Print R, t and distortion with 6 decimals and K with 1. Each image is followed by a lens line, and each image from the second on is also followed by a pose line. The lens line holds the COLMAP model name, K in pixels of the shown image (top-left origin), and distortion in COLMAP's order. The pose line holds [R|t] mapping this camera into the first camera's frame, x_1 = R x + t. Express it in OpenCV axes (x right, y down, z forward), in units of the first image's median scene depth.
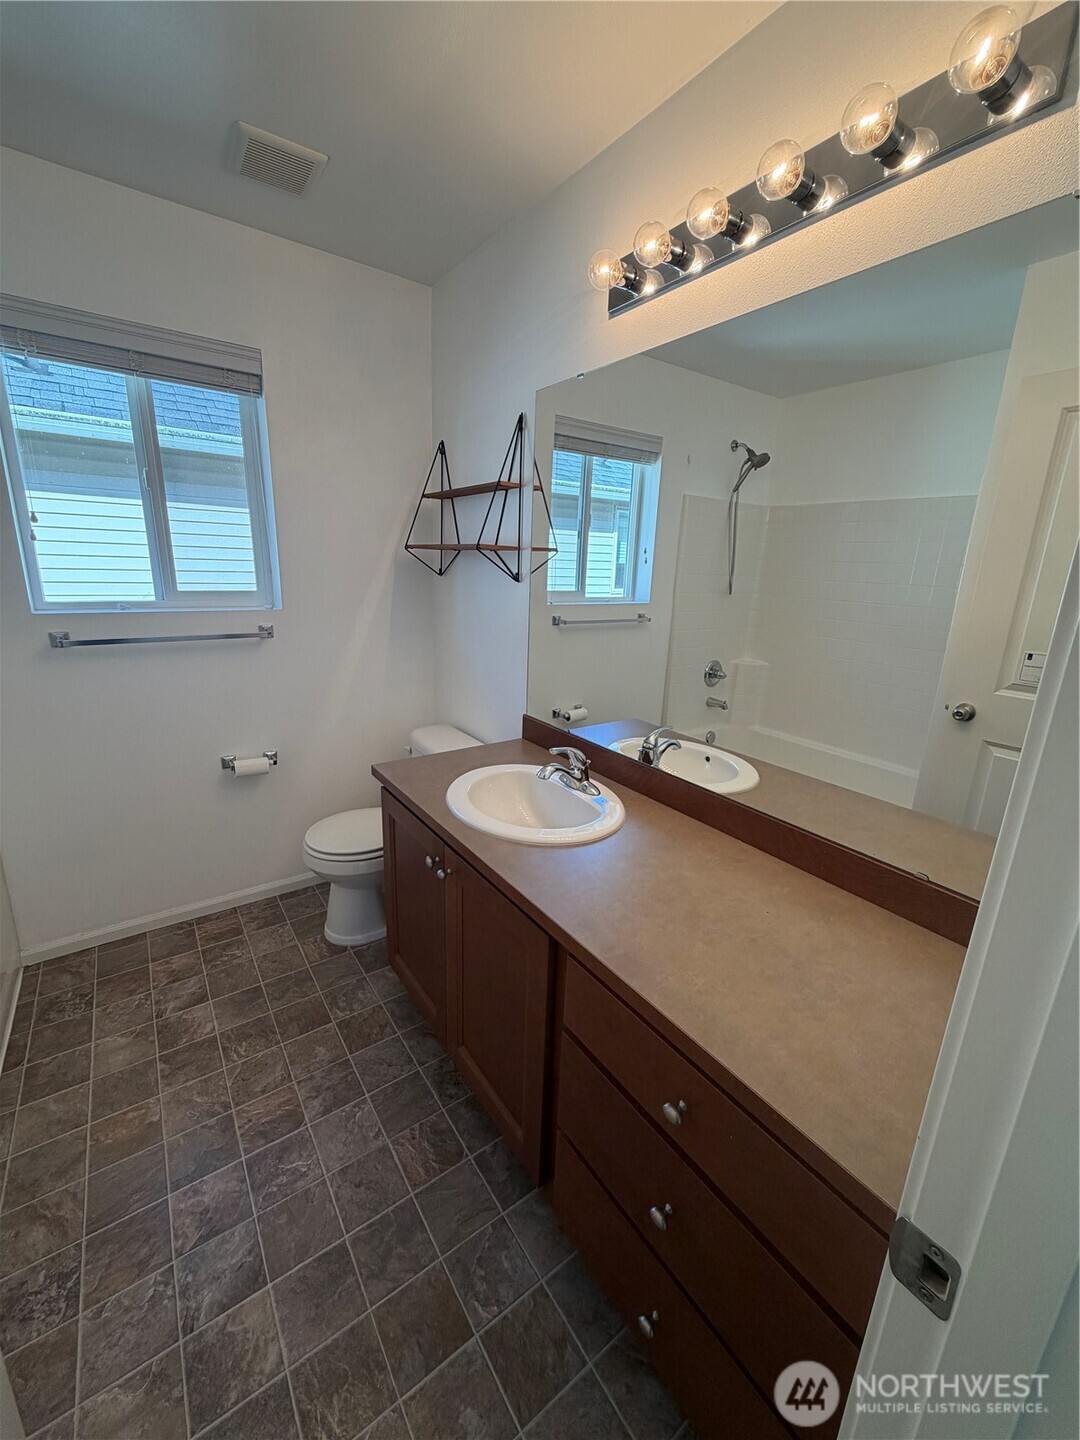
lens RADIAL K [[571.4, 0, 539.0], [0, 571.4, 713.7], [0, 0, 1]] dist [-0.001878, 0.000479]
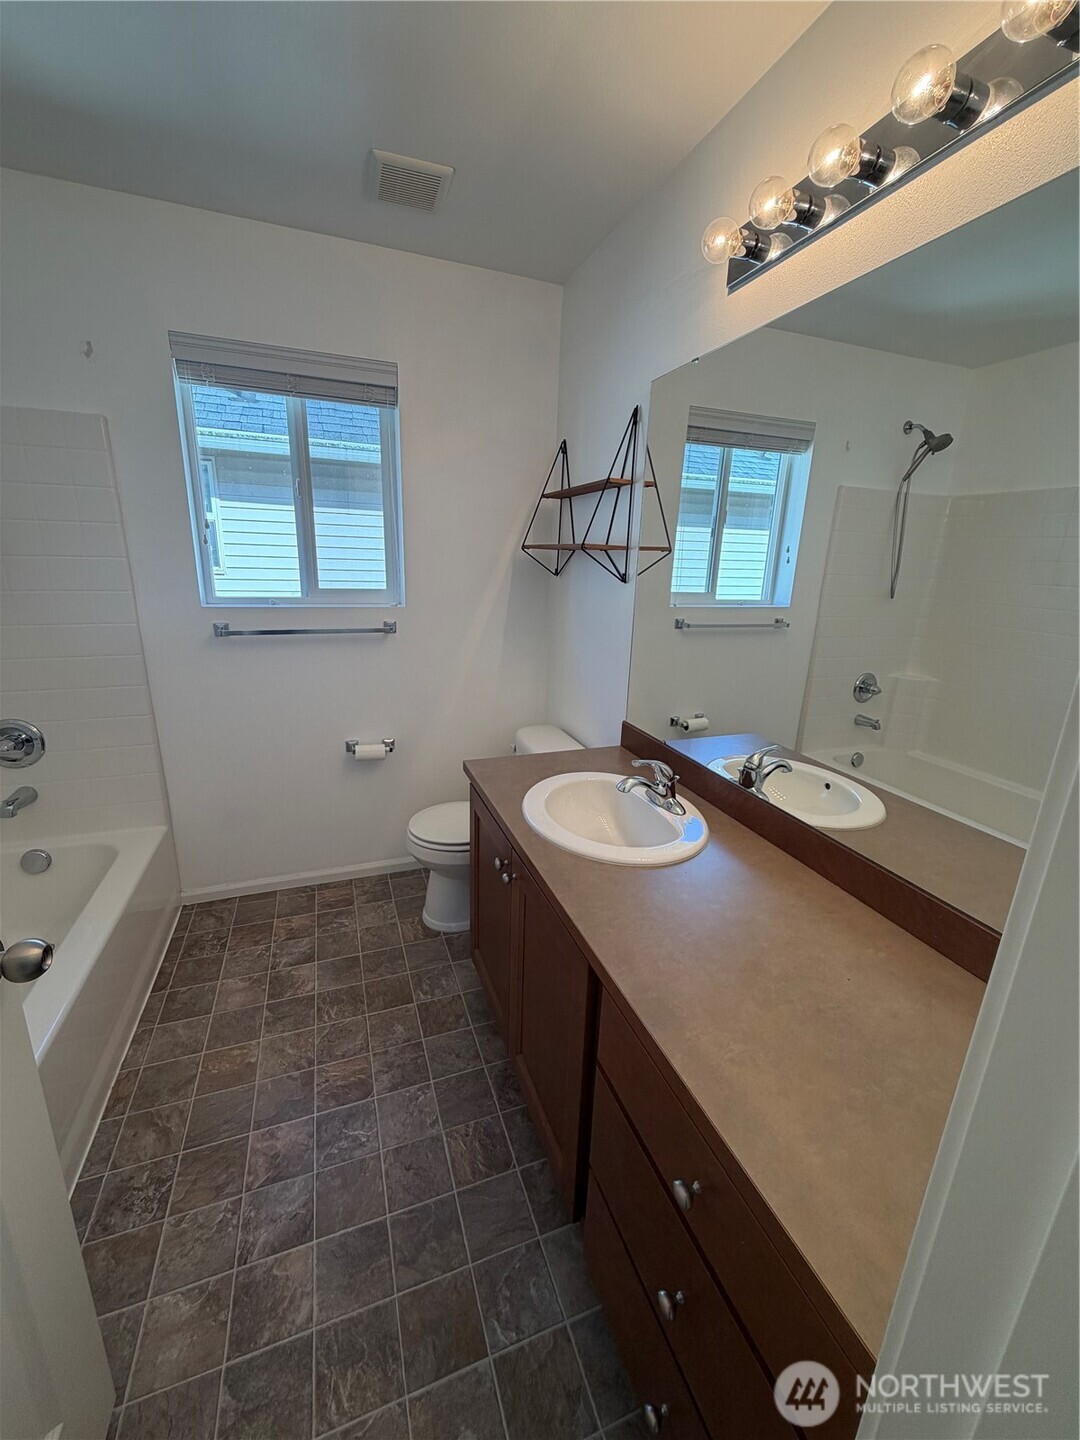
lens RADIAL K [[571.4, 0, 539.0], [0, 571.4, 713.7], [0, 0, 1]] dist [-0.001878, 0.000479]
pose [[0.966091, 0.065017, -0.249884, 0.096801], [-0.064875, 0.997854, 0.008816, -0.013303], [0.249921, 0.007694, 0.968236, 0.047204]]
